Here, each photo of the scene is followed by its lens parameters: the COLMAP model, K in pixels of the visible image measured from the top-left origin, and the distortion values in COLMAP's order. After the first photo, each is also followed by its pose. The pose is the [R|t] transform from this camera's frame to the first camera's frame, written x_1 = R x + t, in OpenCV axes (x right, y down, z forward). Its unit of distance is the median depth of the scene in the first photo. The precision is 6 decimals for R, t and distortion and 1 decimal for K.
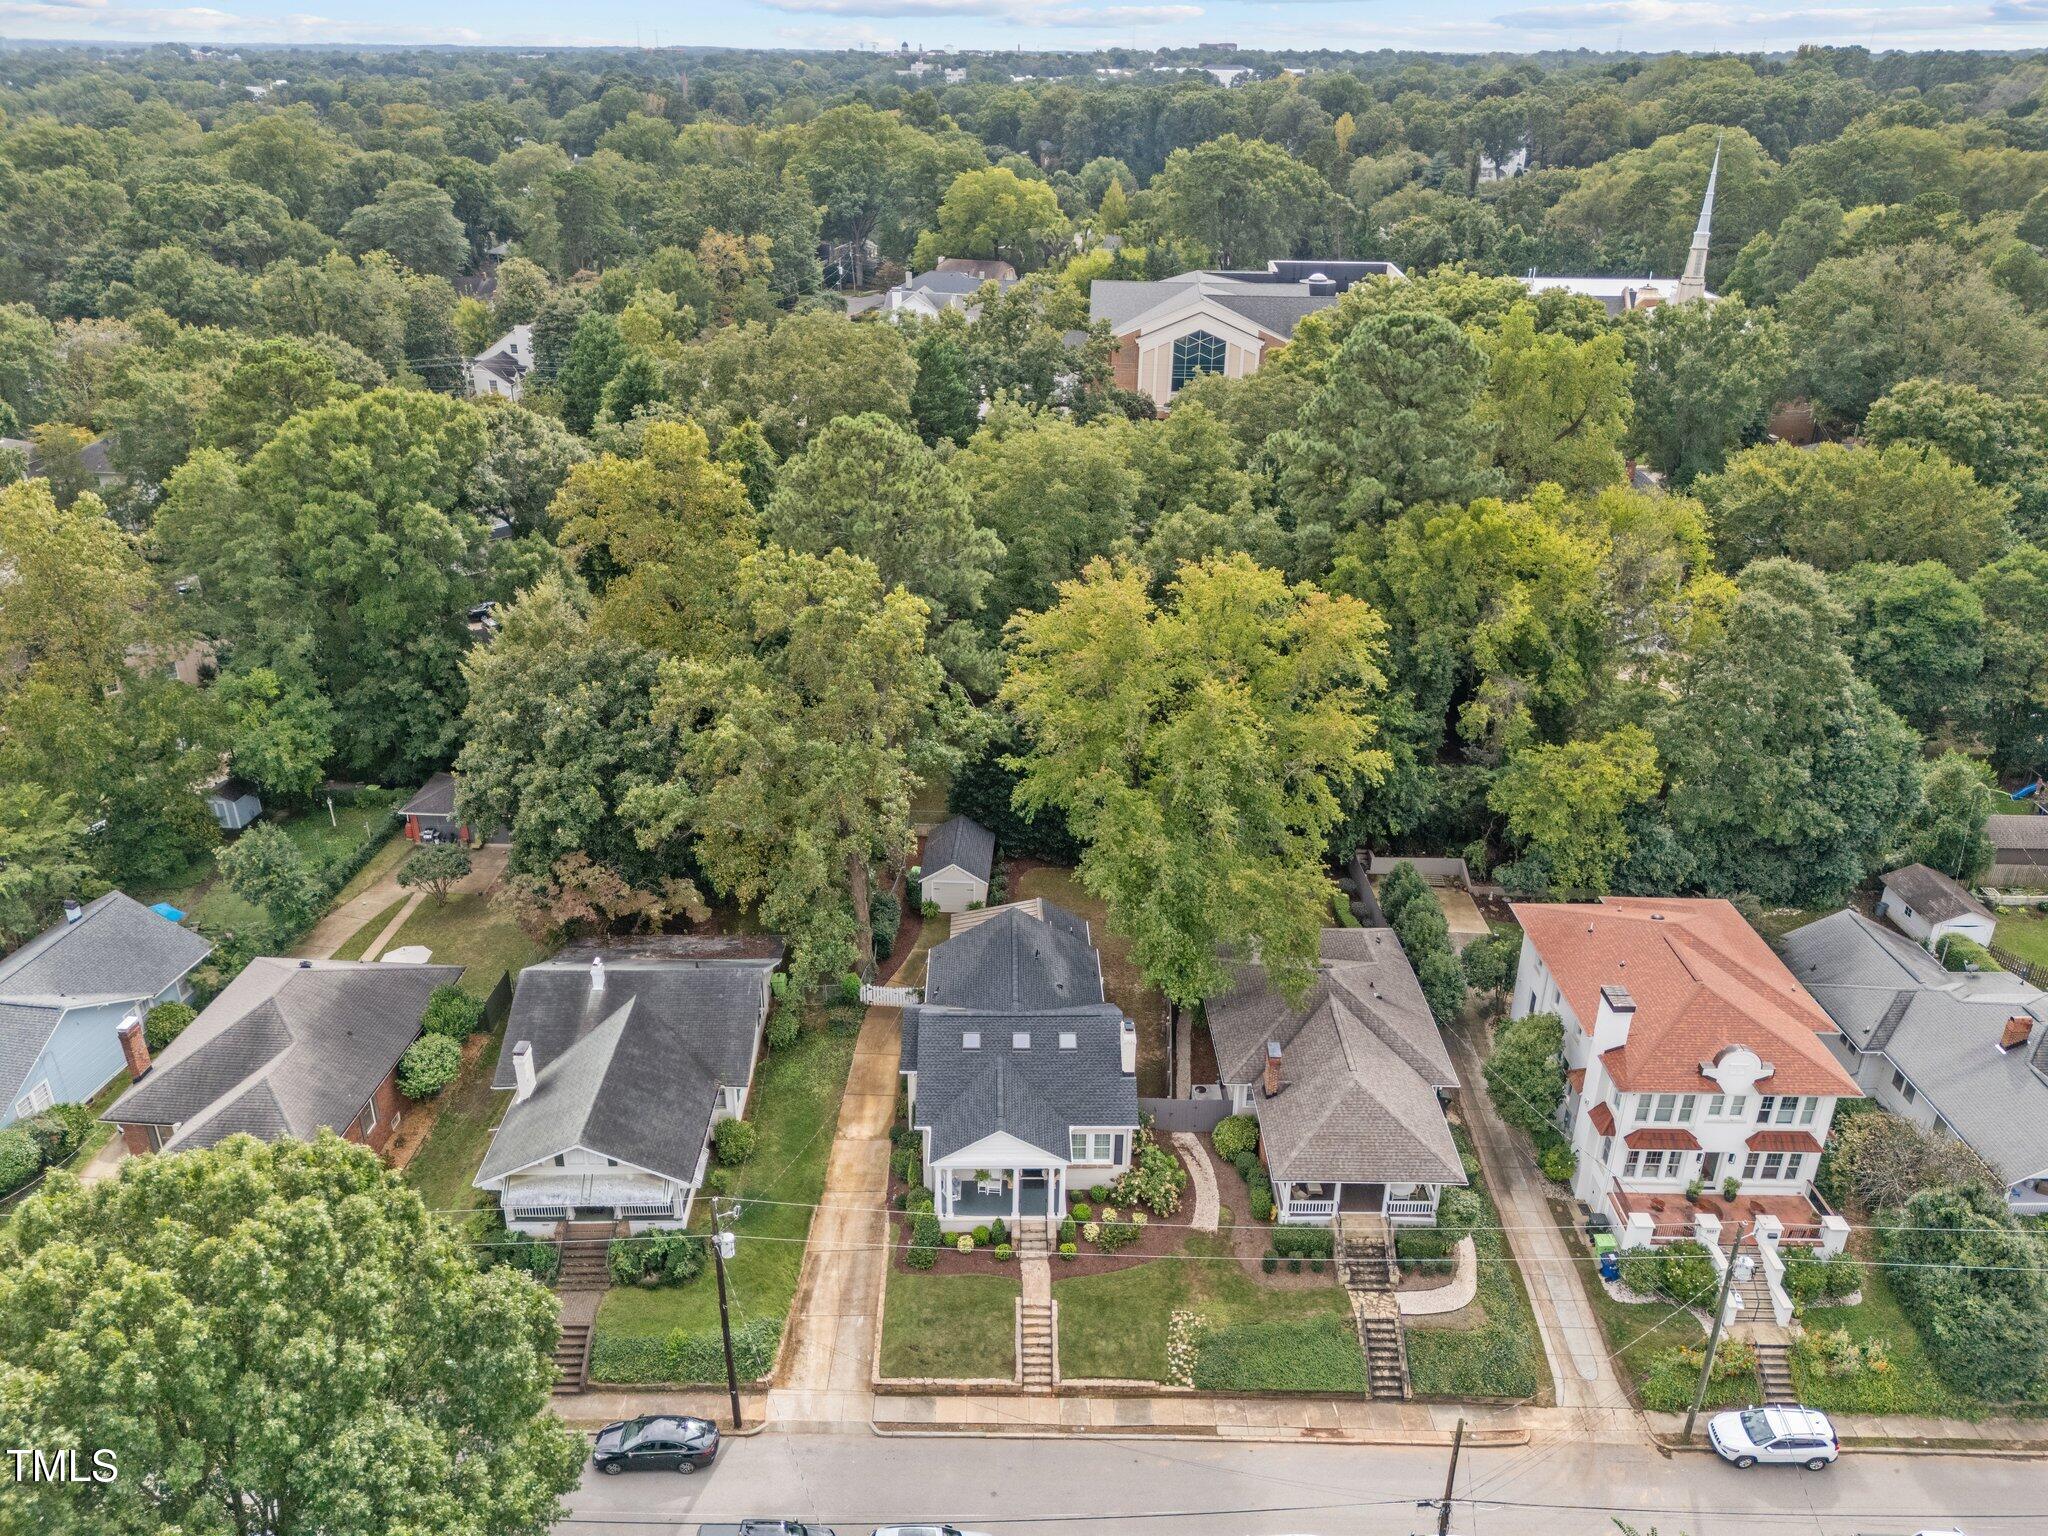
lens RADIAL K [[1539.5, 0, 1021.2], [0, 1539.5, 671.8], [0, 0, 1]] dist [0.049067, -0.041687]
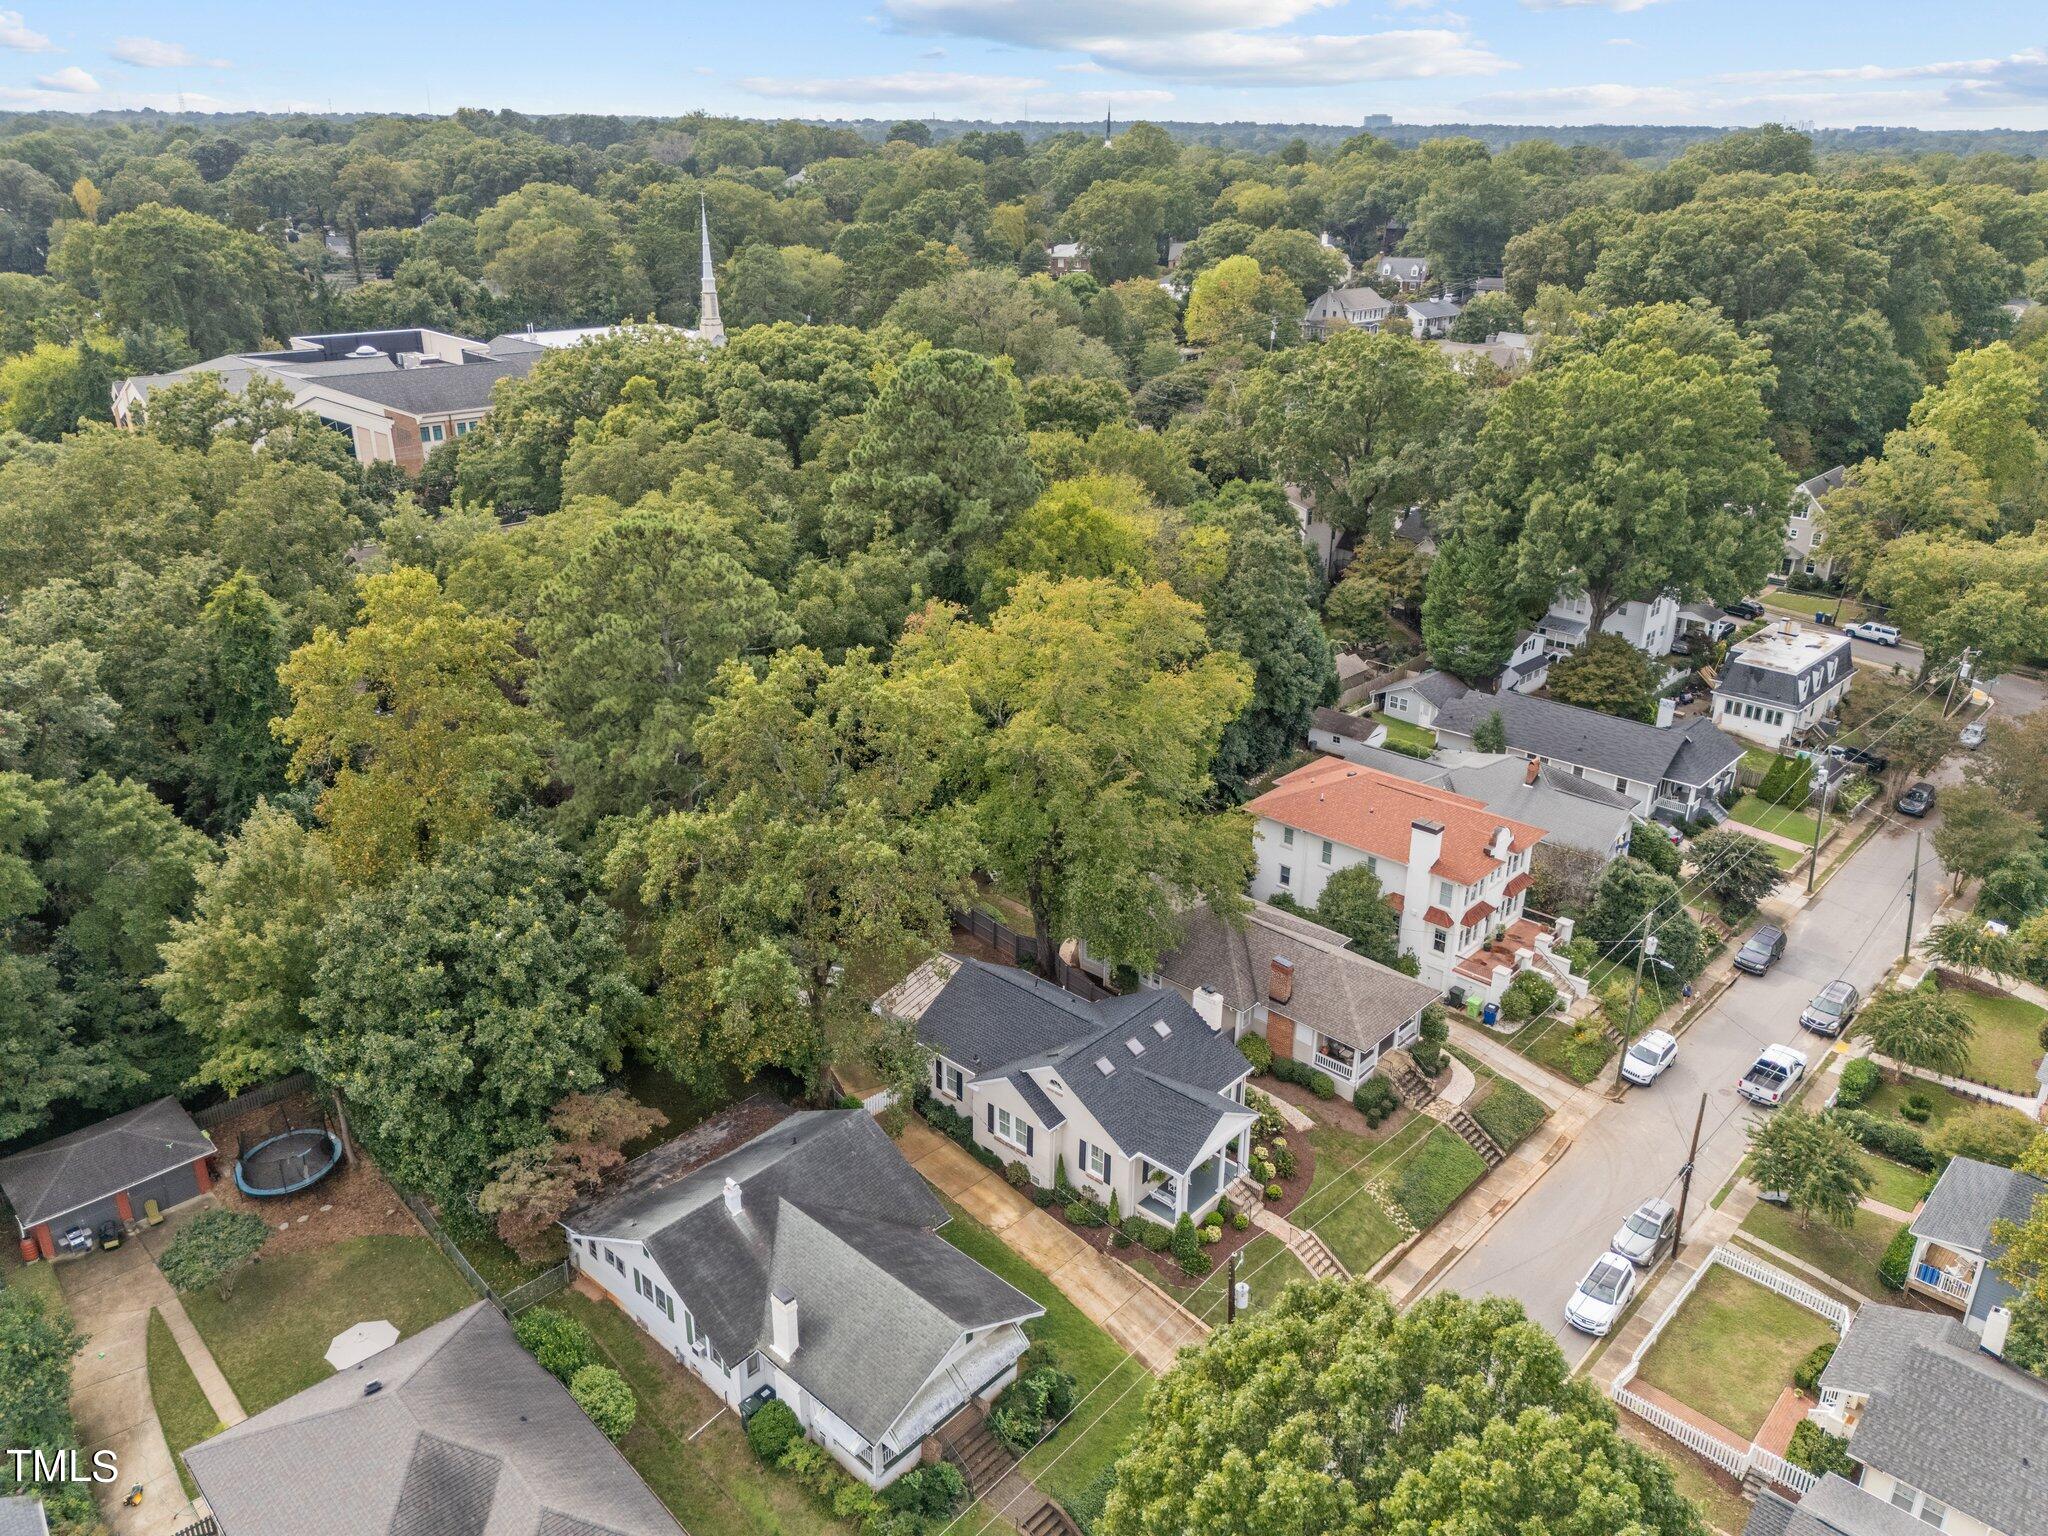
lens RADIAL K [[1551.9, 0, 1013.1], [0, 1551.9, 658.0], [0, 0, 1]] dist [0.038371, -0.012182]
pose [[0.680484, -0.237275, 0.693284, -0.802694], [0.267240, 0.961319, 0.066703, -0.119343], [-0.682293, 0.139883, 0.717571, 0.286283]]
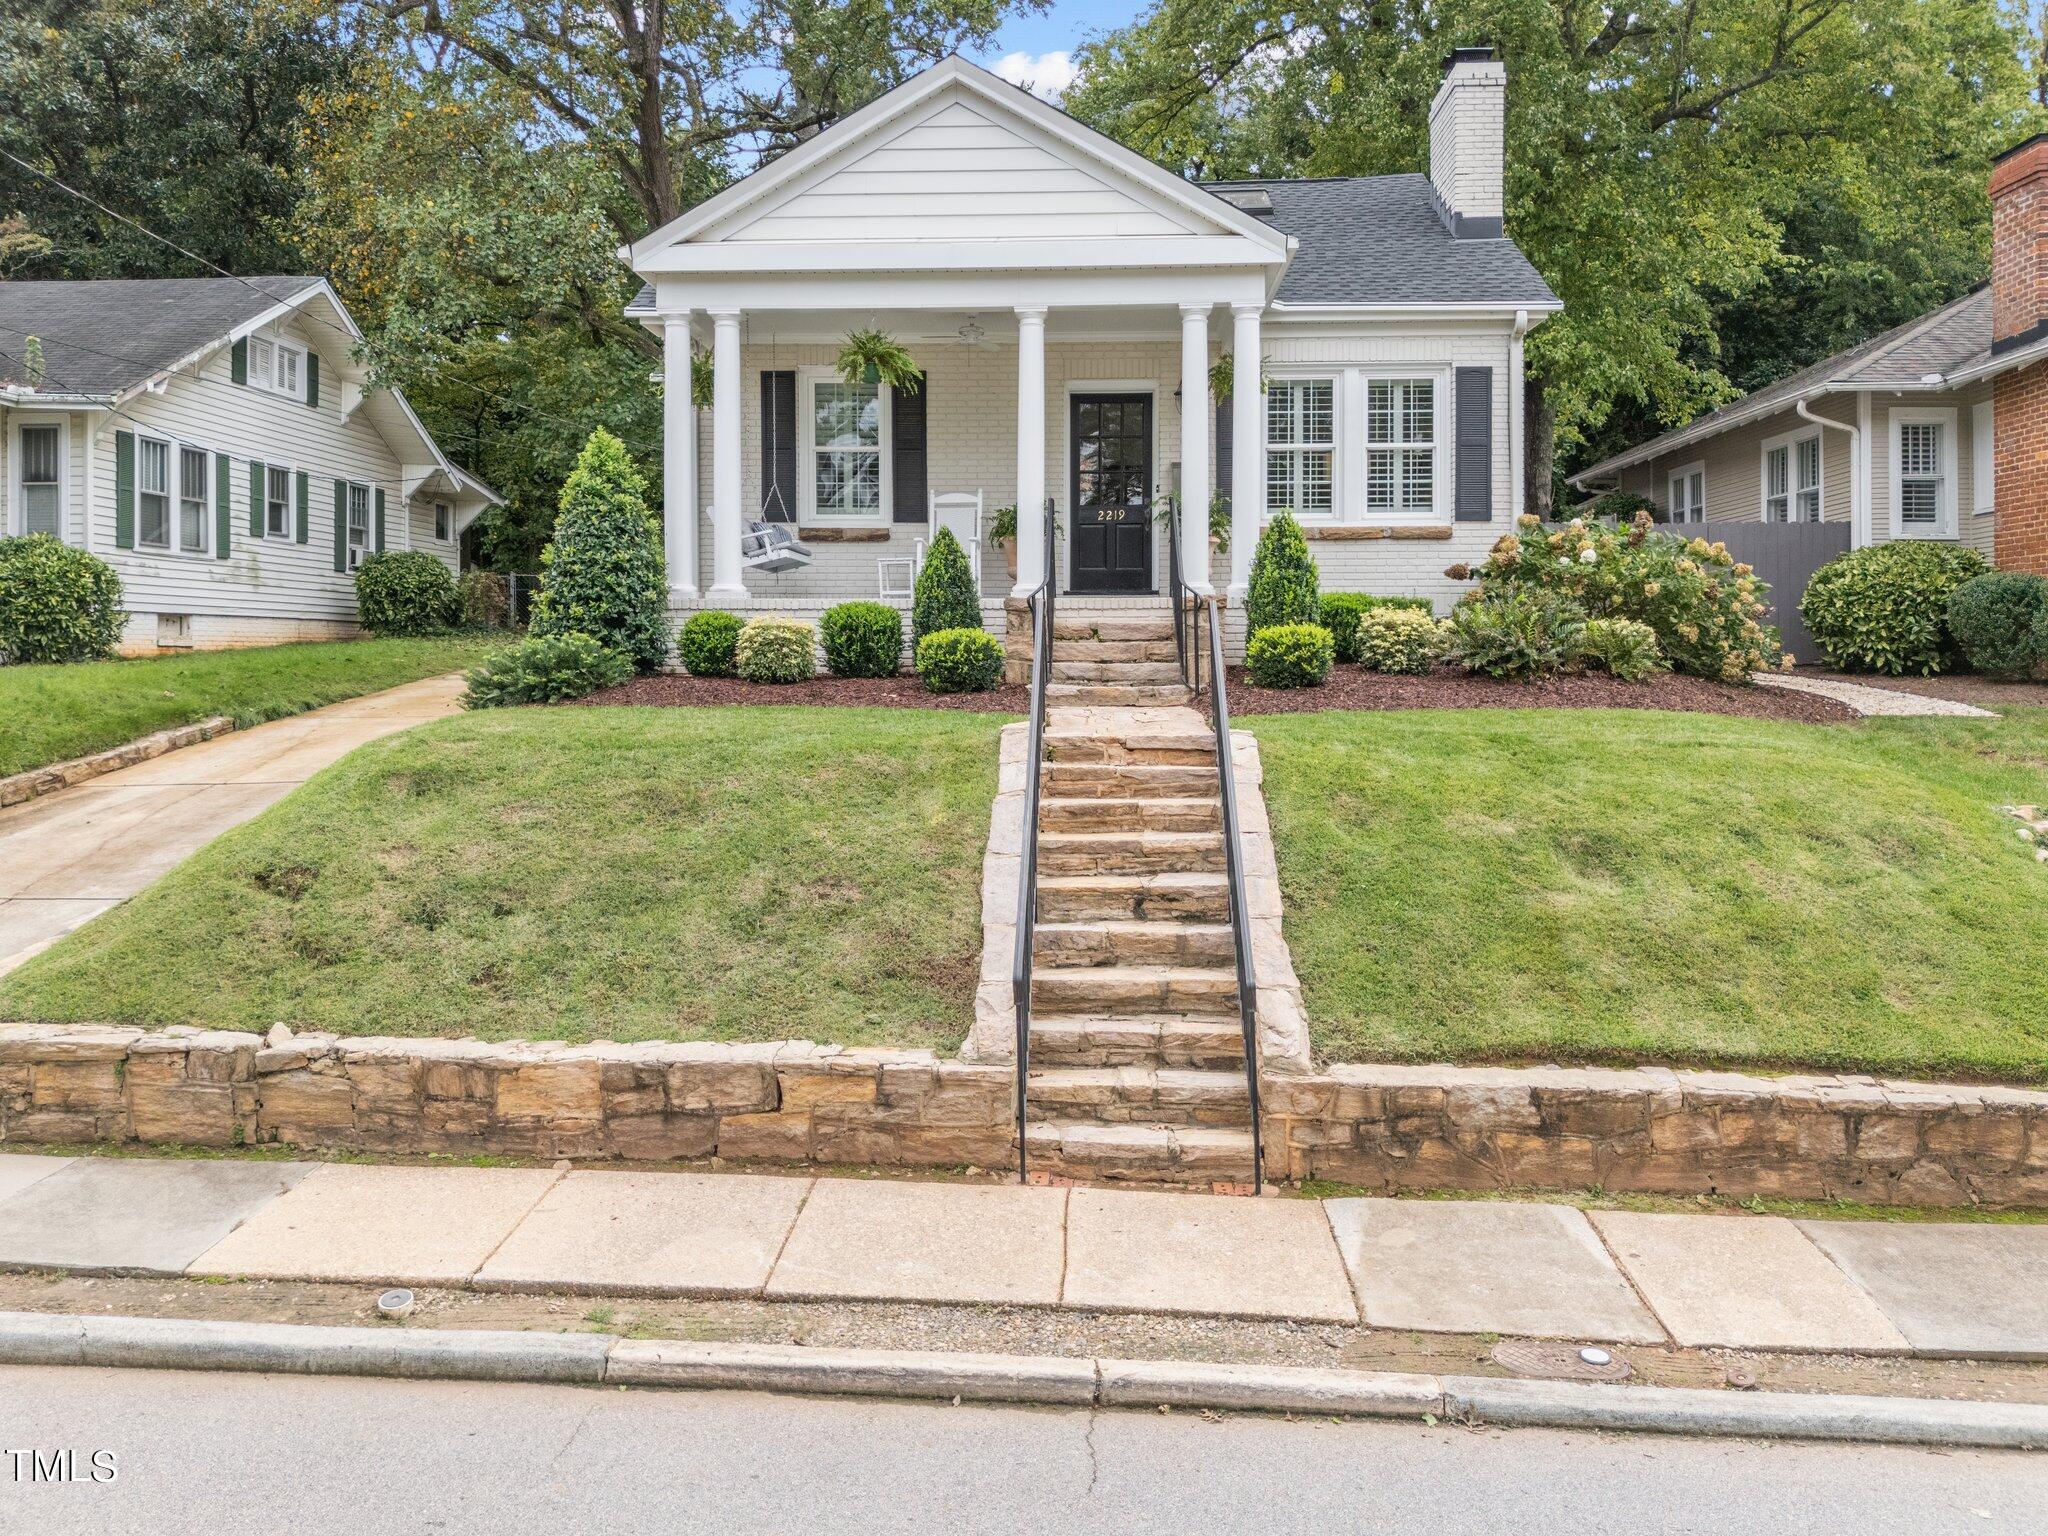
lens RADIAL K [[1539.5, 0, 1021.2], [0, 1539.5, 671.8], [0, 0, 1]] dist [0.049067, -0.041687]
pose [[0.998065, -0.006556, -0.061834, 0.008530], [-0.015503, 0.936786, -0.349560, 0.458927], [0.060217, 0.349842, 0.934871, 0.847198]]
